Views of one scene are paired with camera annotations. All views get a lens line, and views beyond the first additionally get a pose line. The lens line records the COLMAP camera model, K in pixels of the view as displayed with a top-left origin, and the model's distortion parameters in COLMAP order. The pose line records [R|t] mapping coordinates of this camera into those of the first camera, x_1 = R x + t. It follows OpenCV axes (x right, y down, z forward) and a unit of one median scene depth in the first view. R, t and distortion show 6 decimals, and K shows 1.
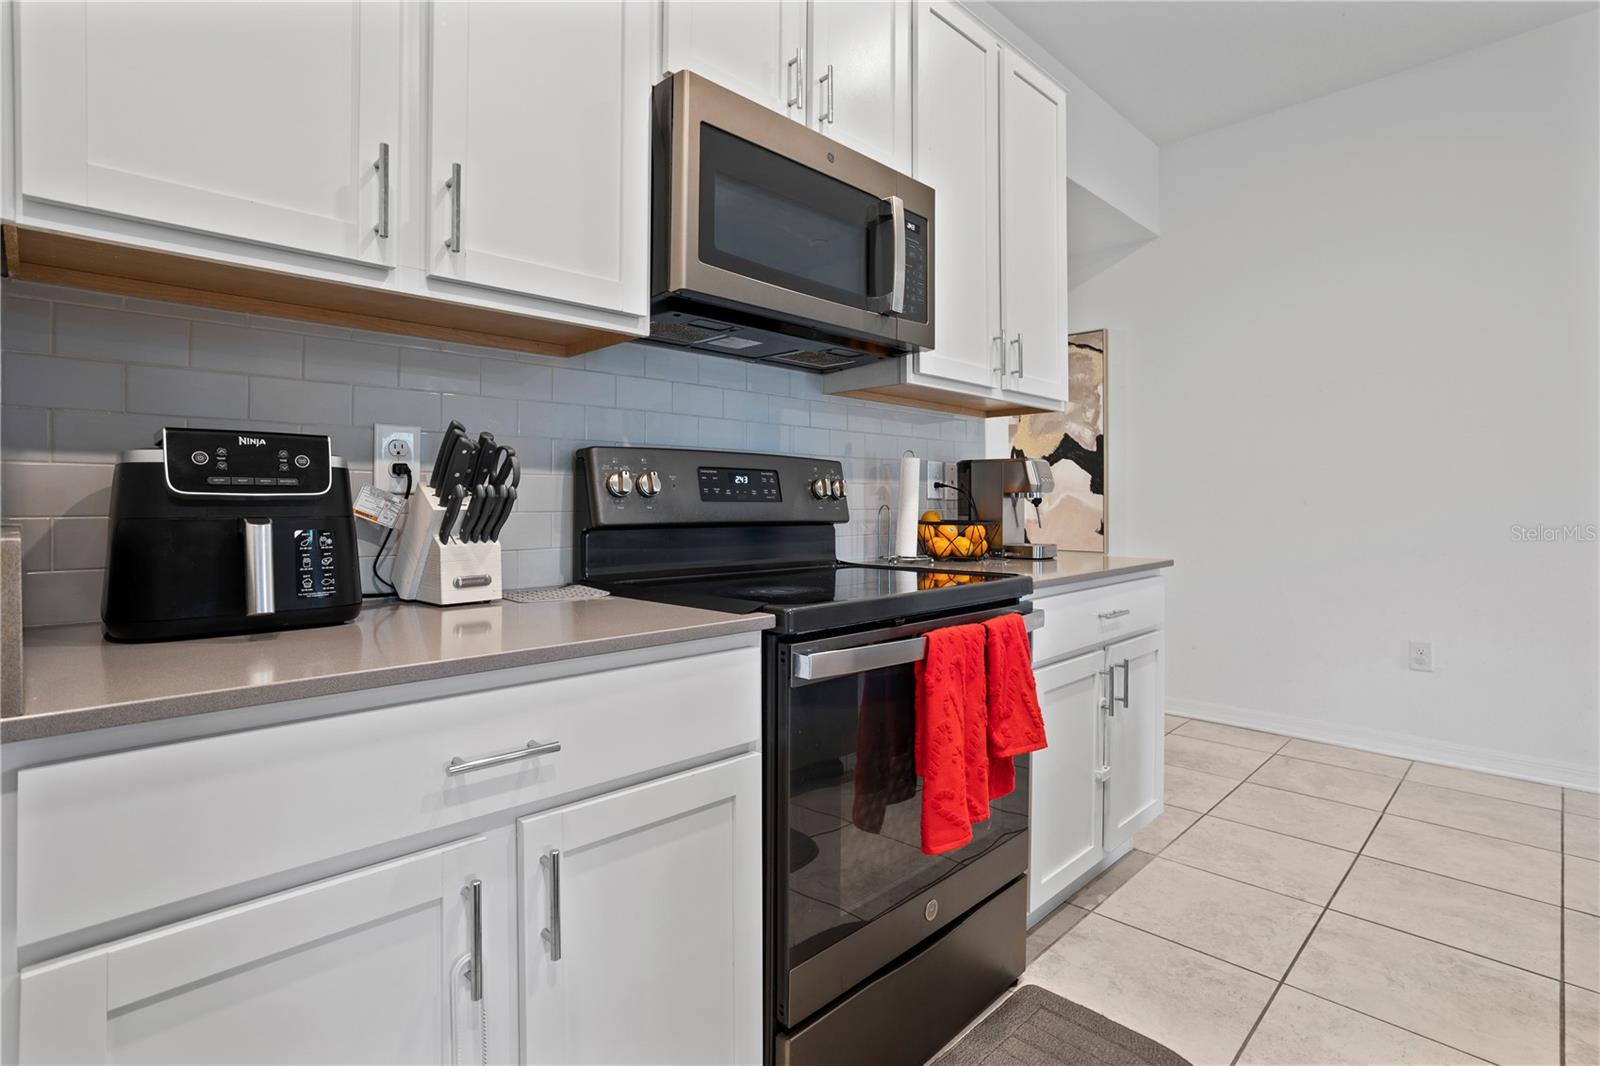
lens RADIAL K [[765.7, 0, 800.3], [0, 765.7, 500.7], [0, 0, 1]] dist [-0.026539, 0.003174]
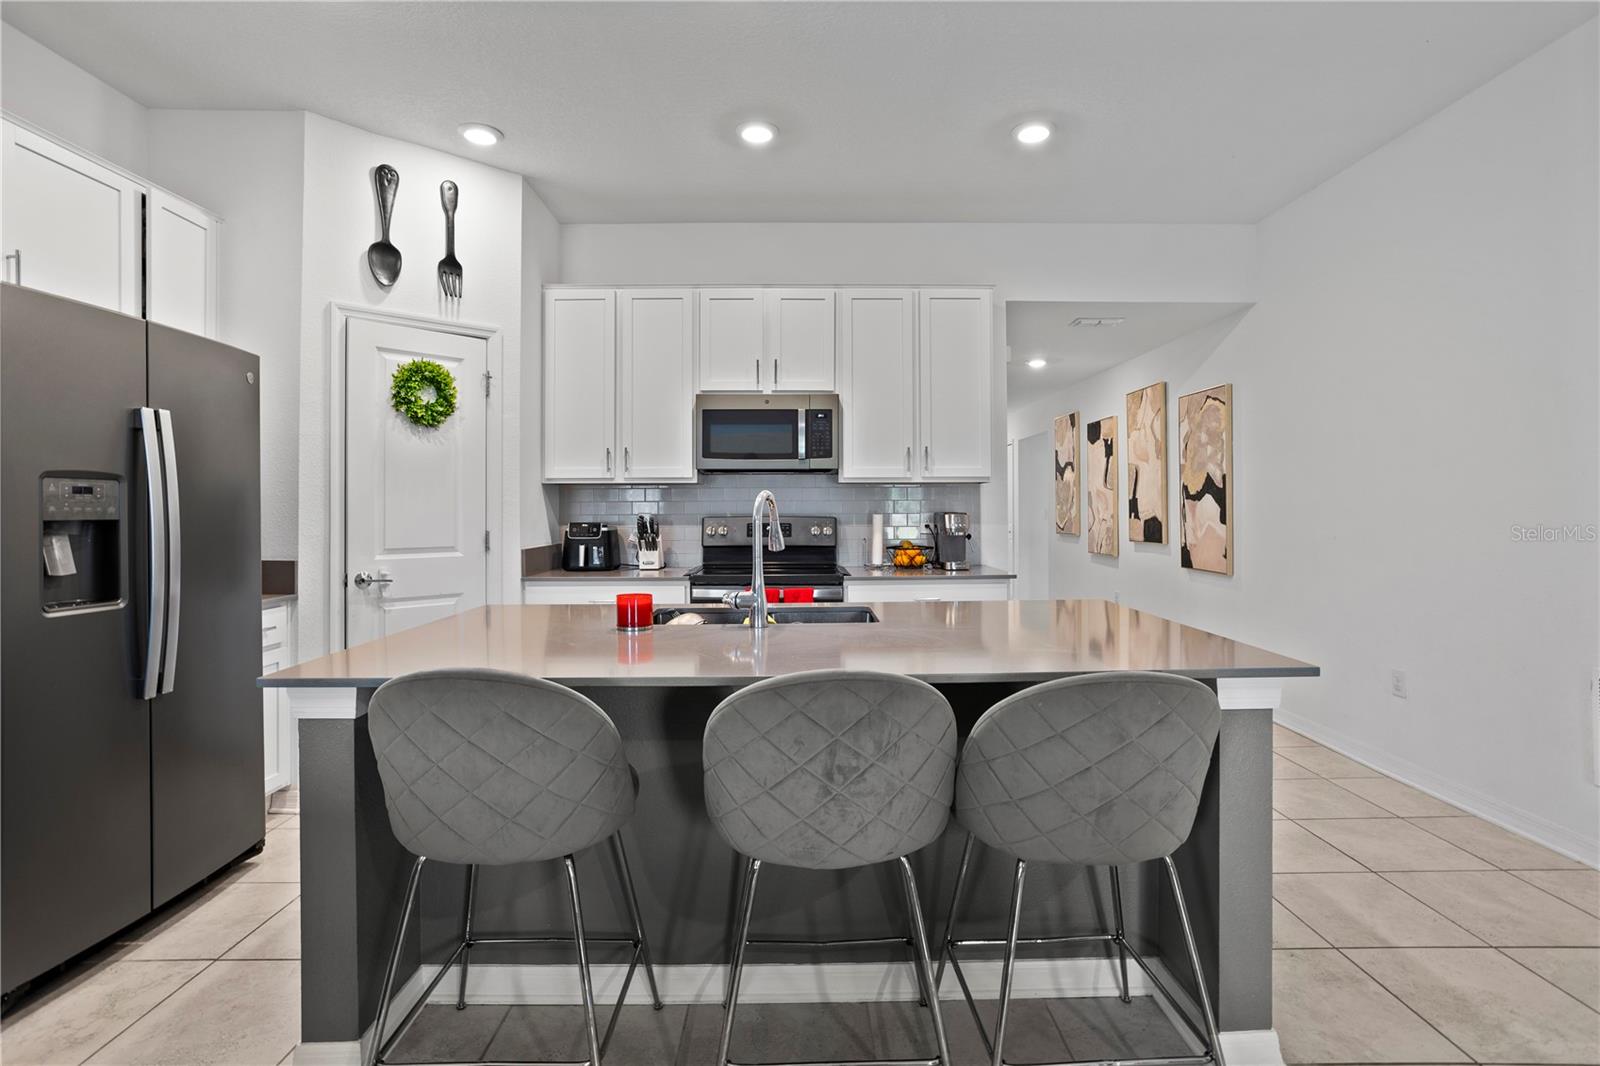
lens RADIAL K [[765.7, 0, 819.0], [0, 765.7, 487.1], [0, 0, 1]] dist [-0.026539, 0.003174]
pose [[0.731139, -0.018085, -0.681989, 1.429367], [0.006042, 0.999781, -0.020036, -0.090490], [0.682202, 0.010529, 0.731088, -0.555663]]
